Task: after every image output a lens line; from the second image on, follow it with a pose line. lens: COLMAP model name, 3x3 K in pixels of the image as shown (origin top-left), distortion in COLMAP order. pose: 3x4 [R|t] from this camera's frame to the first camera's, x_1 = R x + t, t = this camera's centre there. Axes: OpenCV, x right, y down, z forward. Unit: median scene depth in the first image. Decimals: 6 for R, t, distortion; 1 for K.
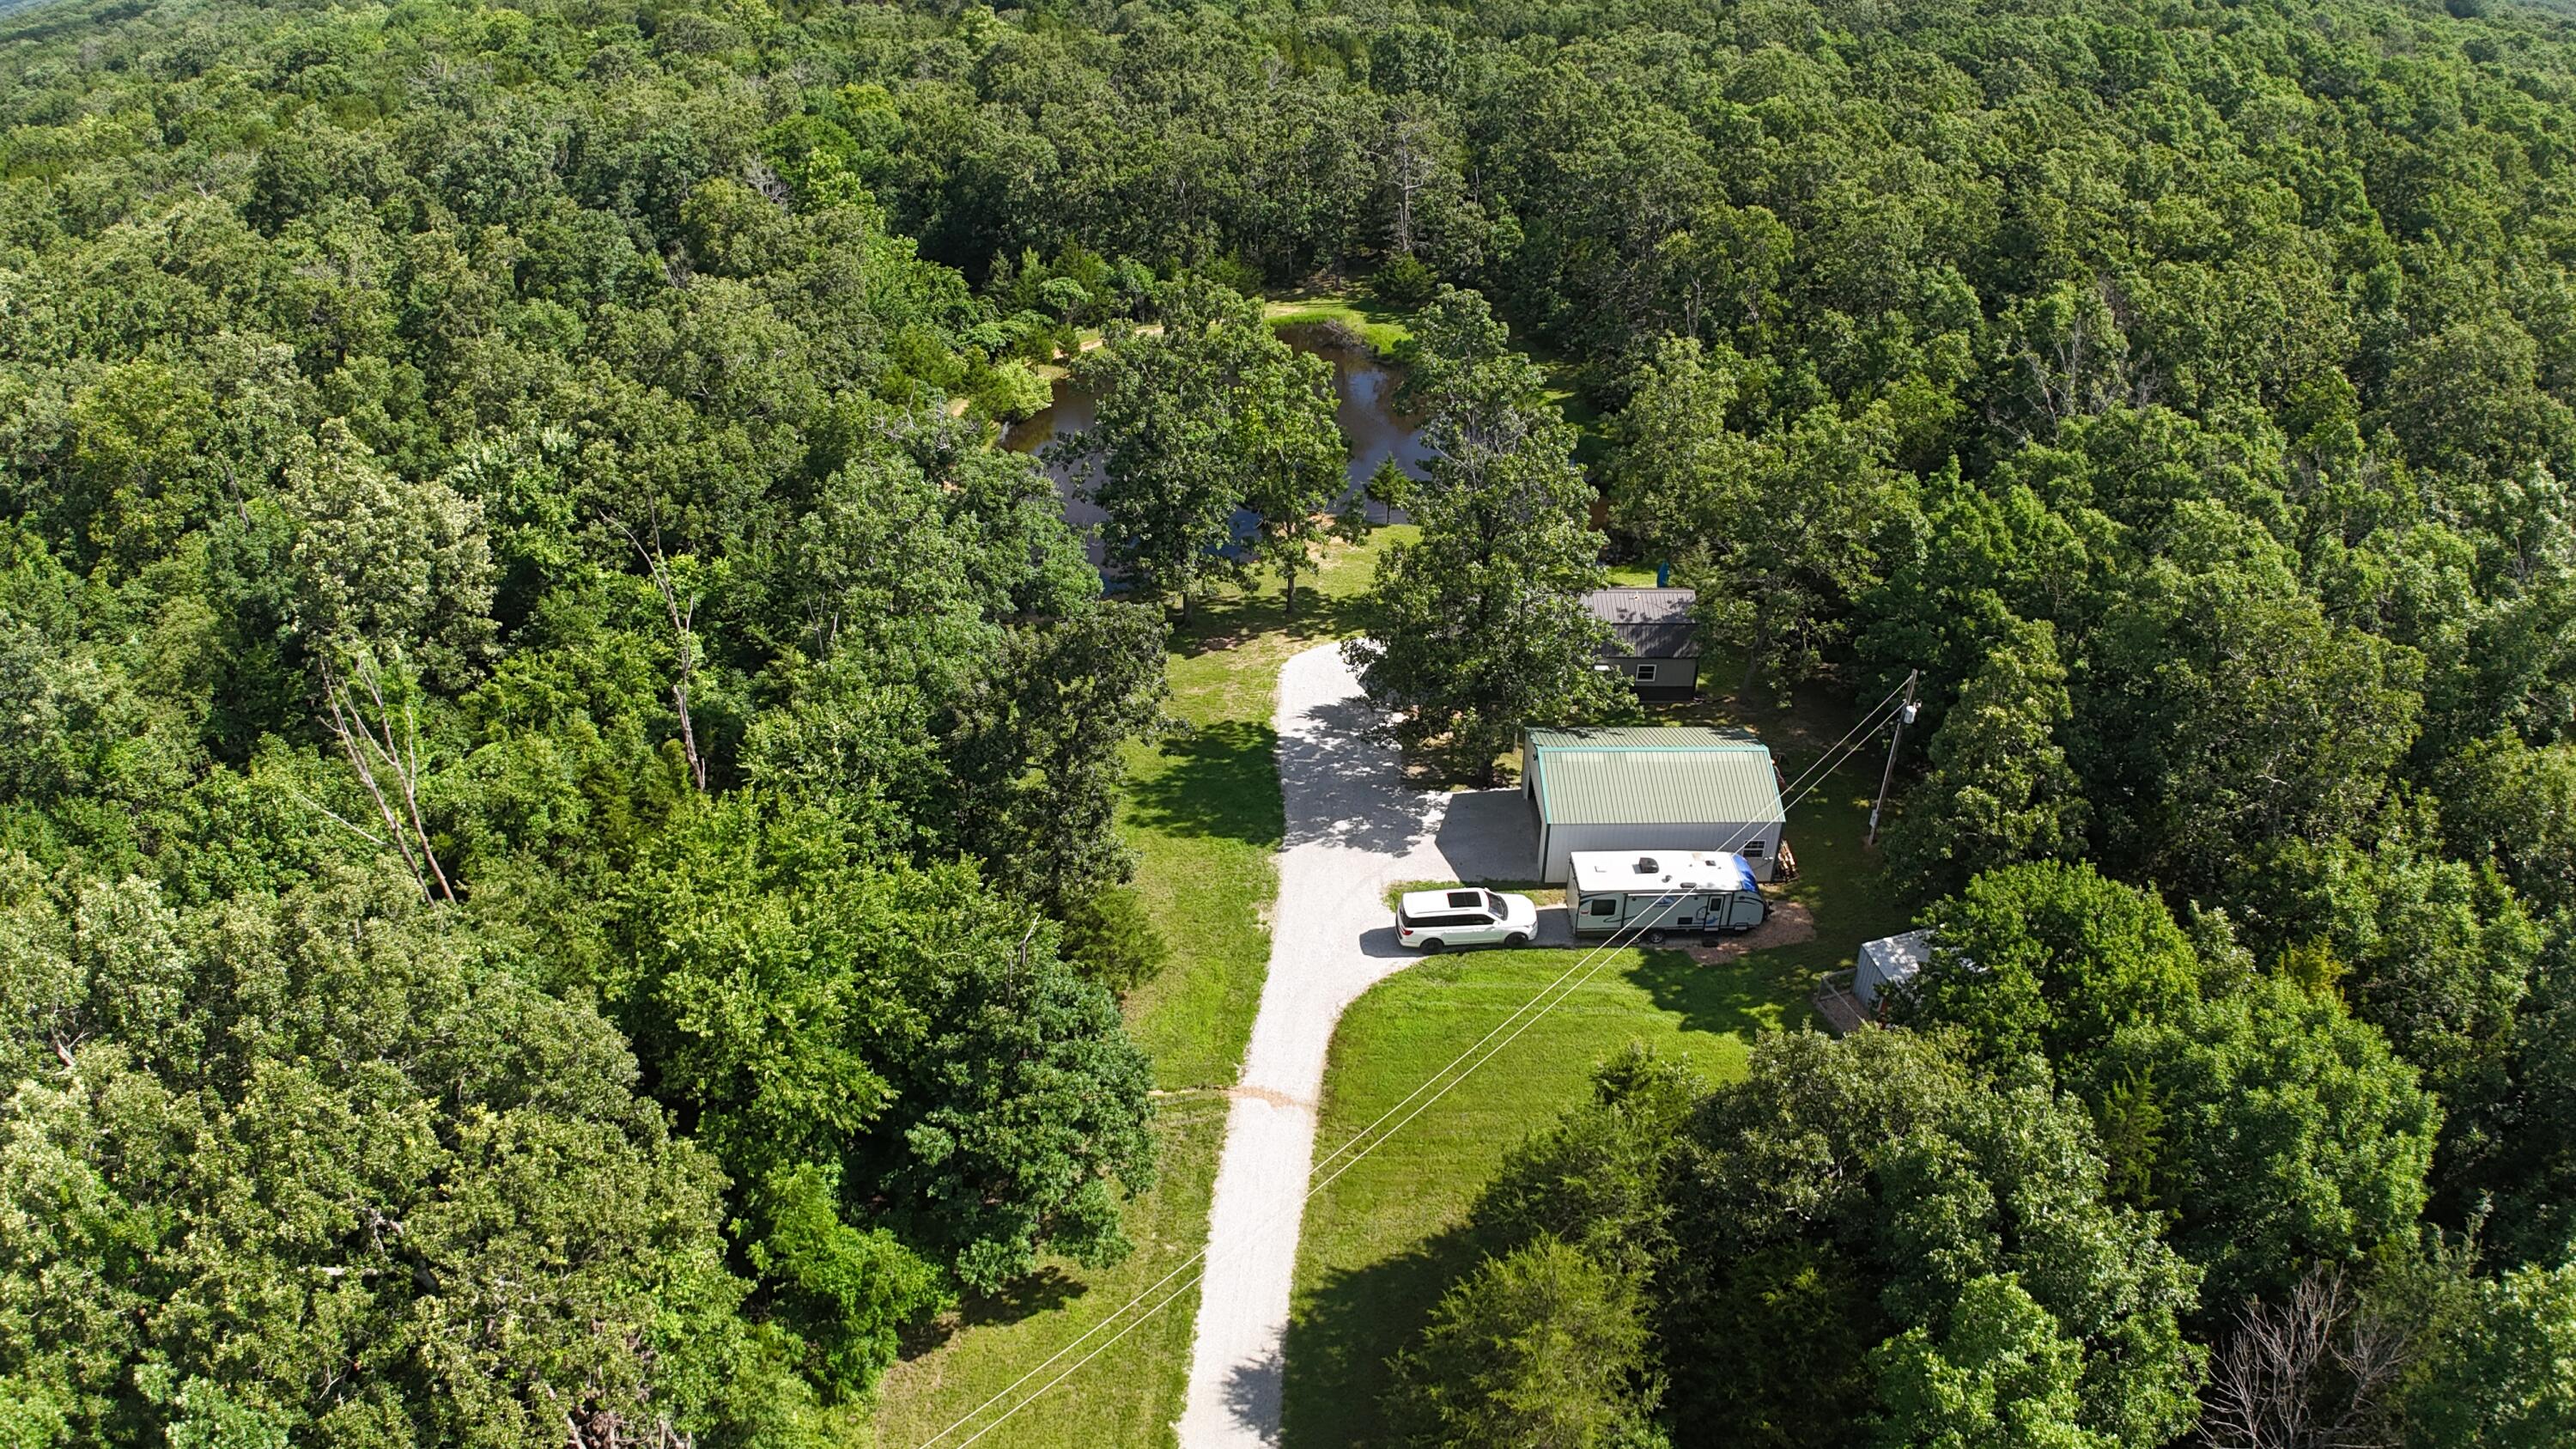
lens RADIAL K [[1569.3, 0, 1288.0], [0, 1569.3, 724.5], [0, 0, 1]] dist [-0.183866, 0.023032]
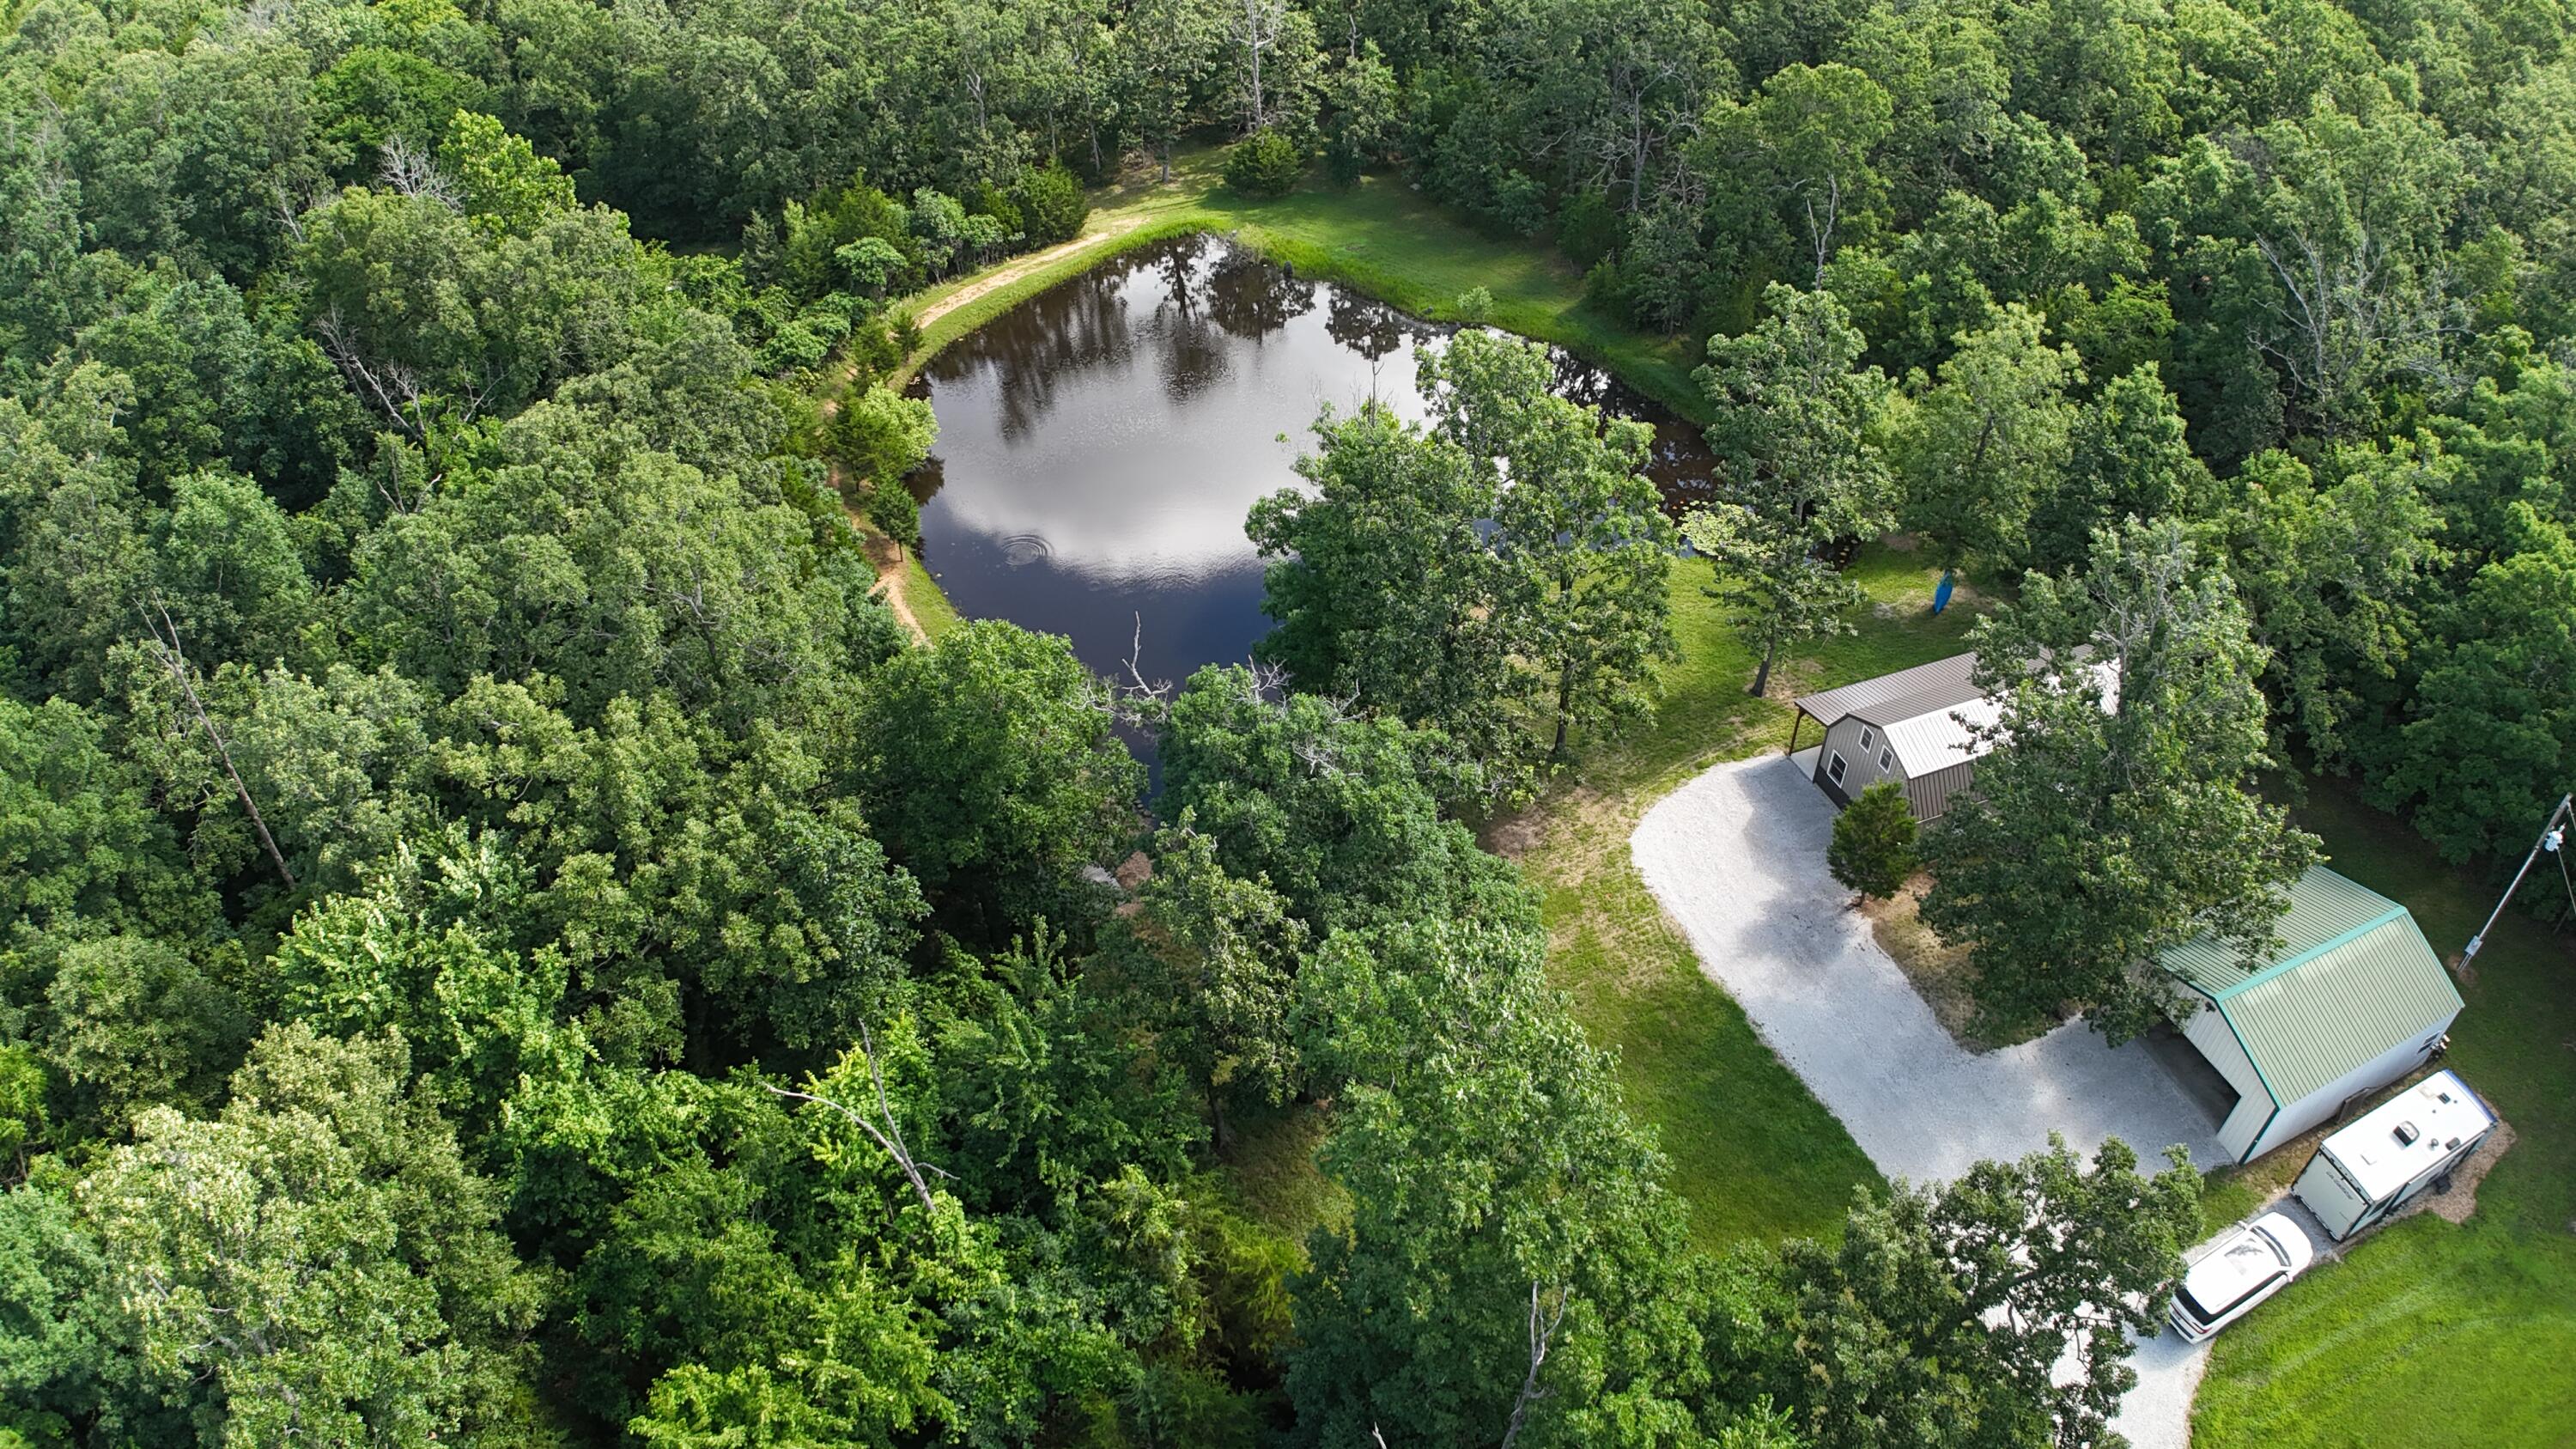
lens RADIAL K [[1569.3, 0, 1288.0], [0, 1569.3, 724.5], [0, 0, 1]] dist [-0.183866, 0.023032]
pose [[0.937975, -0.229977, 0.259450, -0.312860], [0.190081, 0.966952, 0.169920, -0.242364], [-0.289953, -0.110064, 0.950691, 0.379831]]
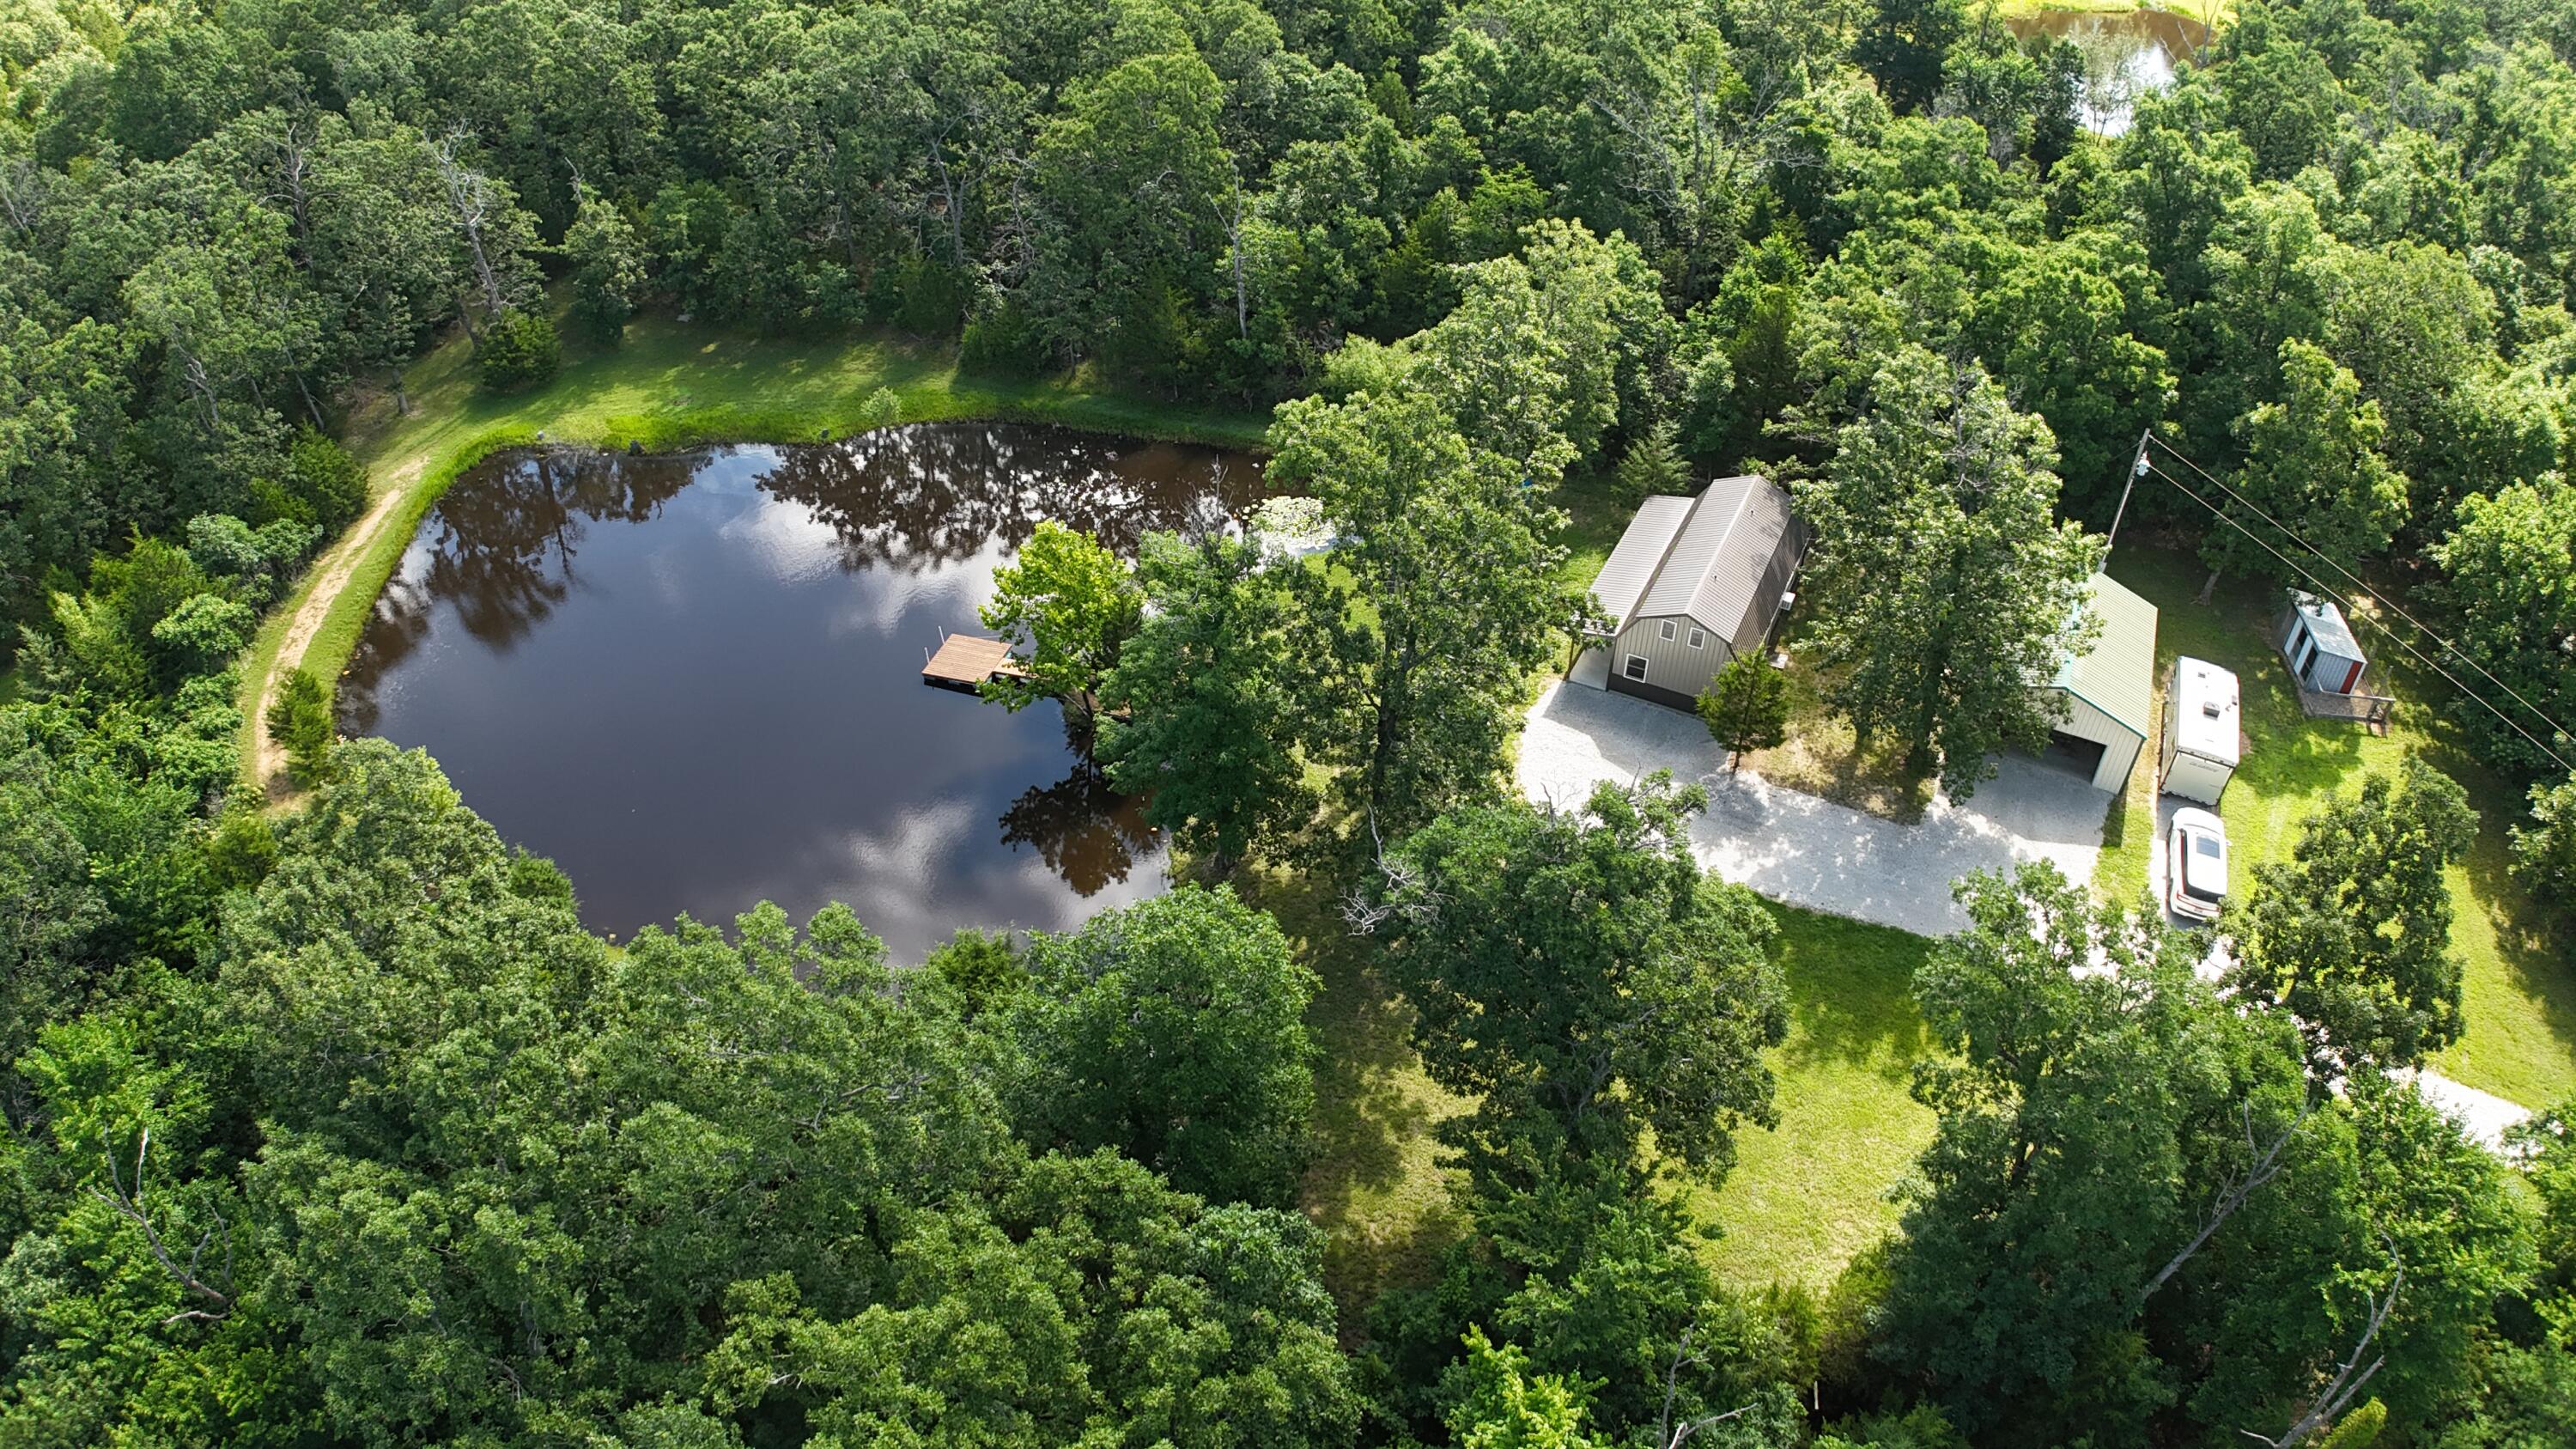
lens RADIAL K [[1569.3, 0, 1288.0], [0, 1569.3, 724.5], [0, 0, 1]] dist [-0.183866, 0.023032]
pose [[0.456047, -0.573544, 0.680491, -0.529444], [0.467998, 0.804929, 0.364785, -0.400537], [-0.756967, 0.152109, 0.635502, 0.611084]]
